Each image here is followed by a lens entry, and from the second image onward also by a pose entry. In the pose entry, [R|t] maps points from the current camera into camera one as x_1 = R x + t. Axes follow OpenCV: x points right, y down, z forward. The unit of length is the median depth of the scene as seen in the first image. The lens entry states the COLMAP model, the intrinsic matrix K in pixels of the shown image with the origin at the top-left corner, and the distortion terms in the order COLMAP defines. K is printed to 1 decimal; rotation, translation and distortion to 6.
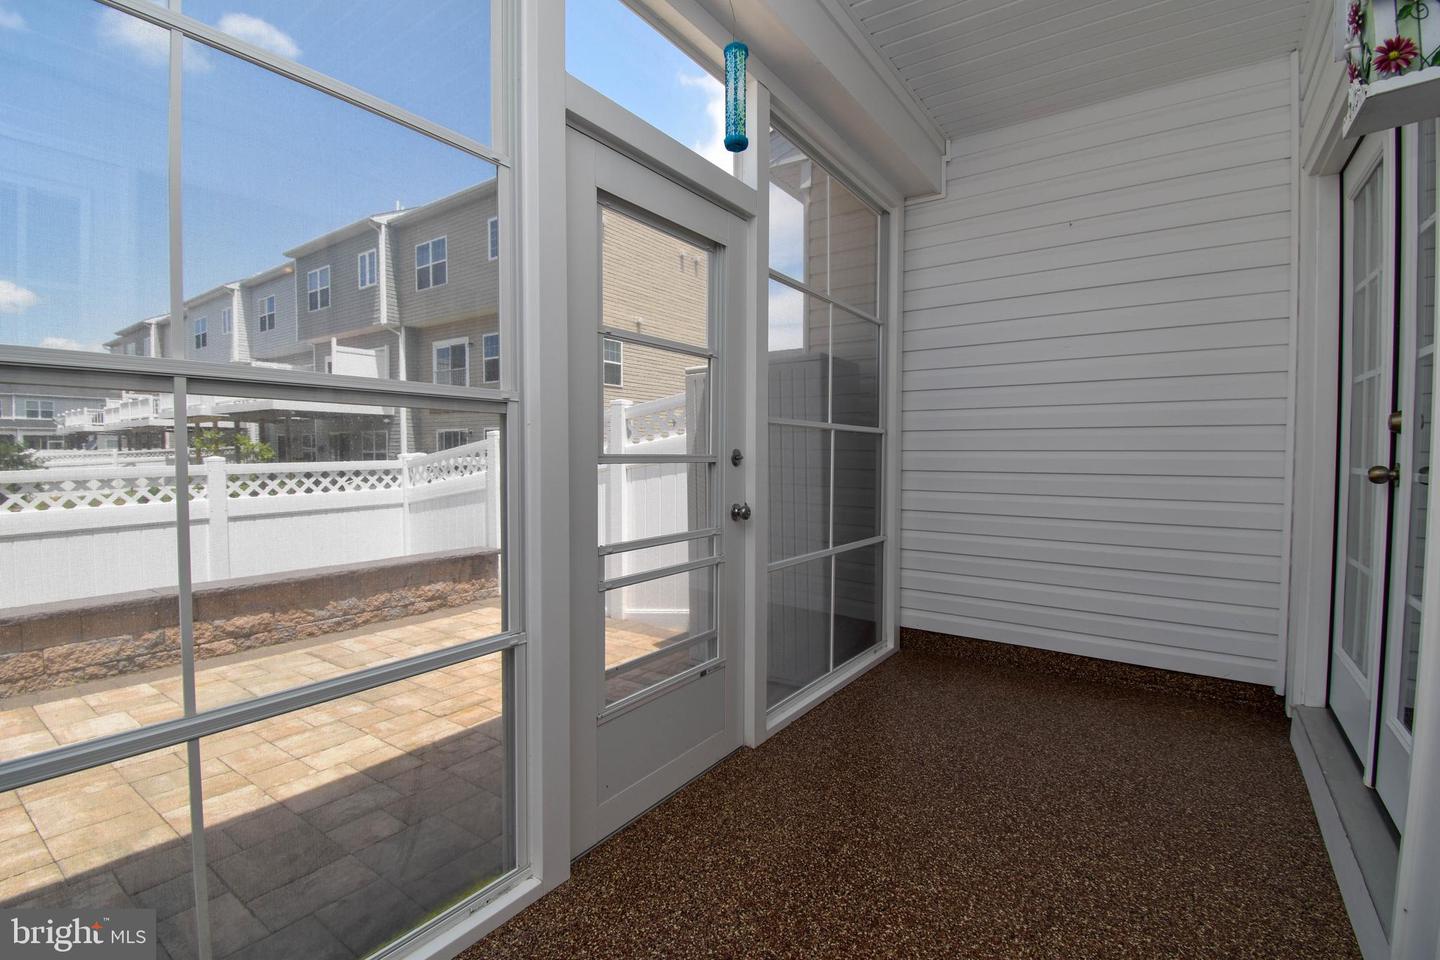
lens RADIAL K [[642.7, 0, 734.9], [0, 642.7, 466.6], [0, 0, 1]] dist [-0.002673, -0.009153]
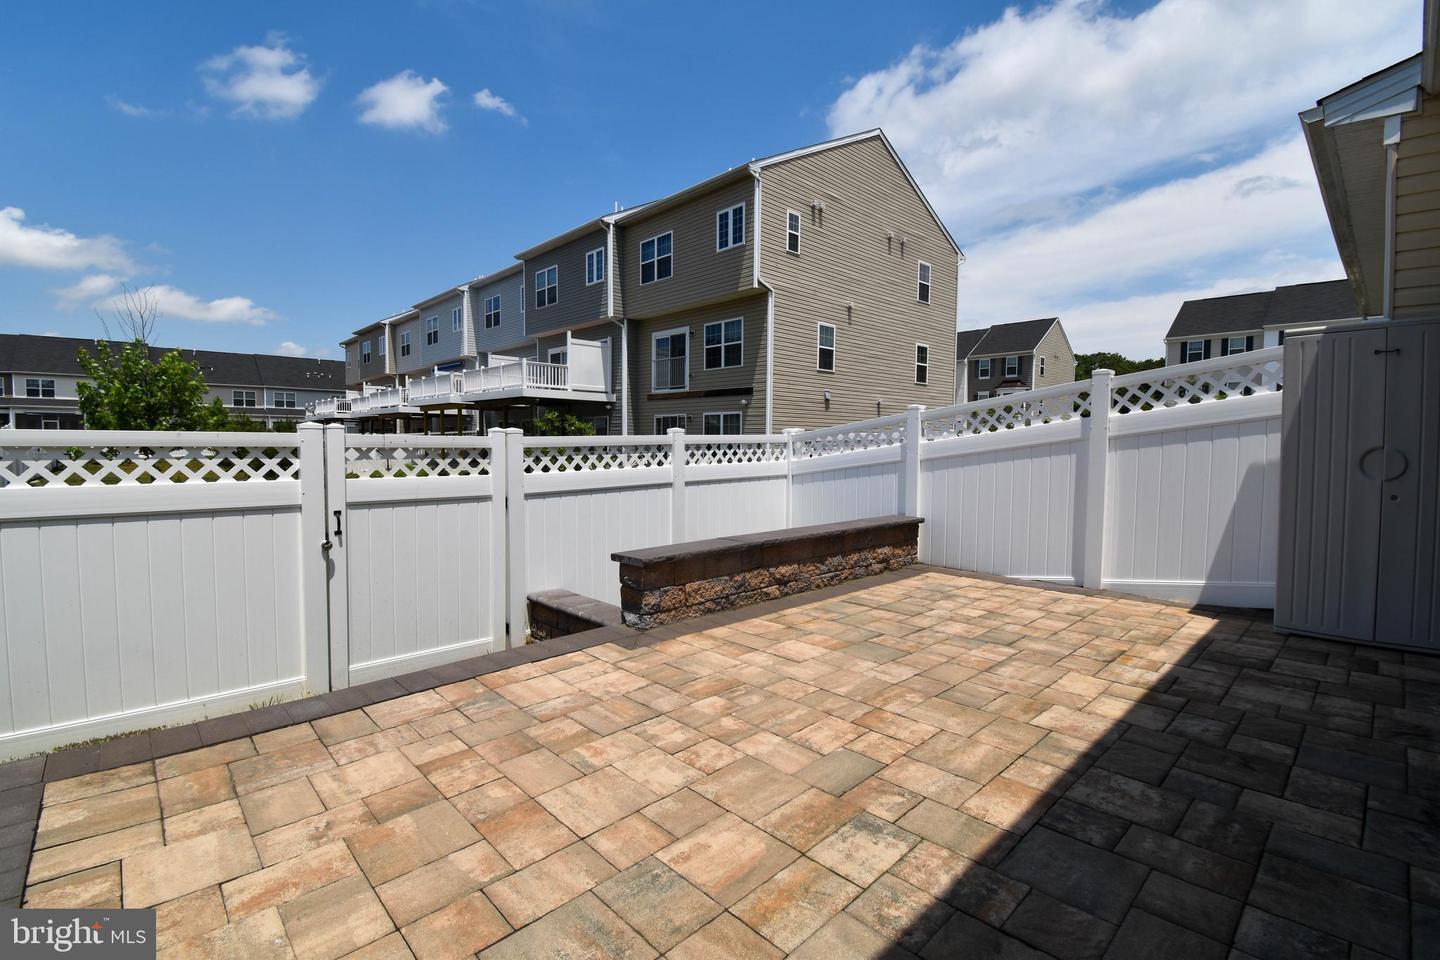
lens RADIAL K [[642.7, 0, 722.8], [0, 642.7, 468.5], [0, 0, 1]] dist [-0.002673, -0.009153]
pose [[0.978702, 0.015306, -0.204717, -0.391975], [-0.011290, 0.999720, 0.020773, 0.024710], [0.204978, -0.018020, 0.978601, -0.074143]]
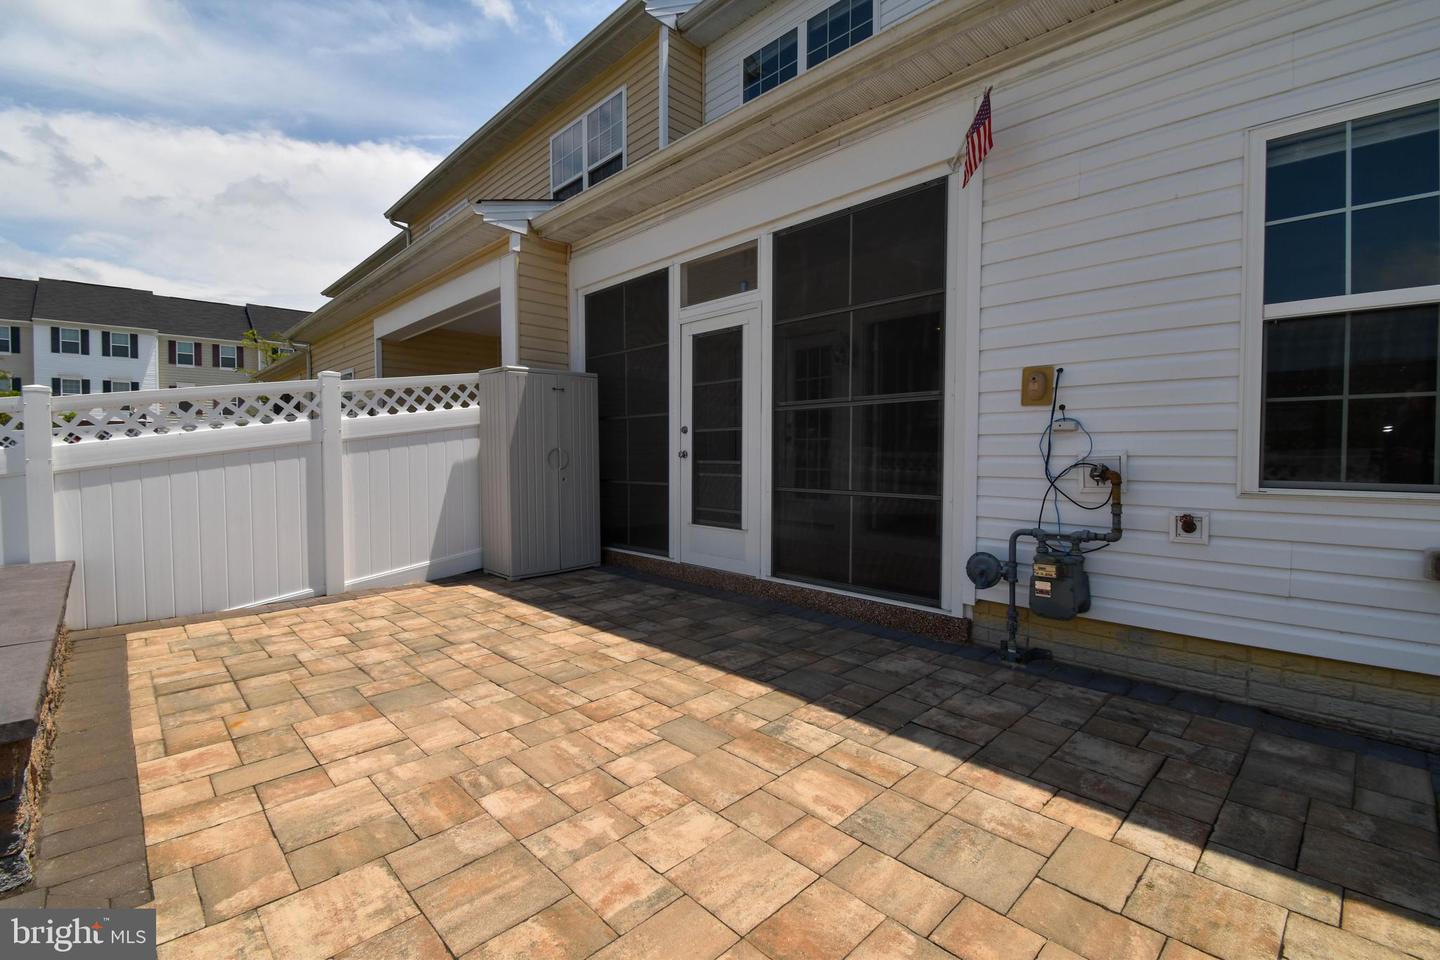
lens RADIAL K [[642.7, 0, 717.7], [0, 642.7, 476.2], [0, 0, 1]] dist [-0.002673, -0.009153]
pose [[0.191072, -0.038517, 0.980820, -0.742372], [0.021765, 0.999150, 0.034997, 0.023944], [-0.981335, 0.014660, 0.191748, 0.162200]]
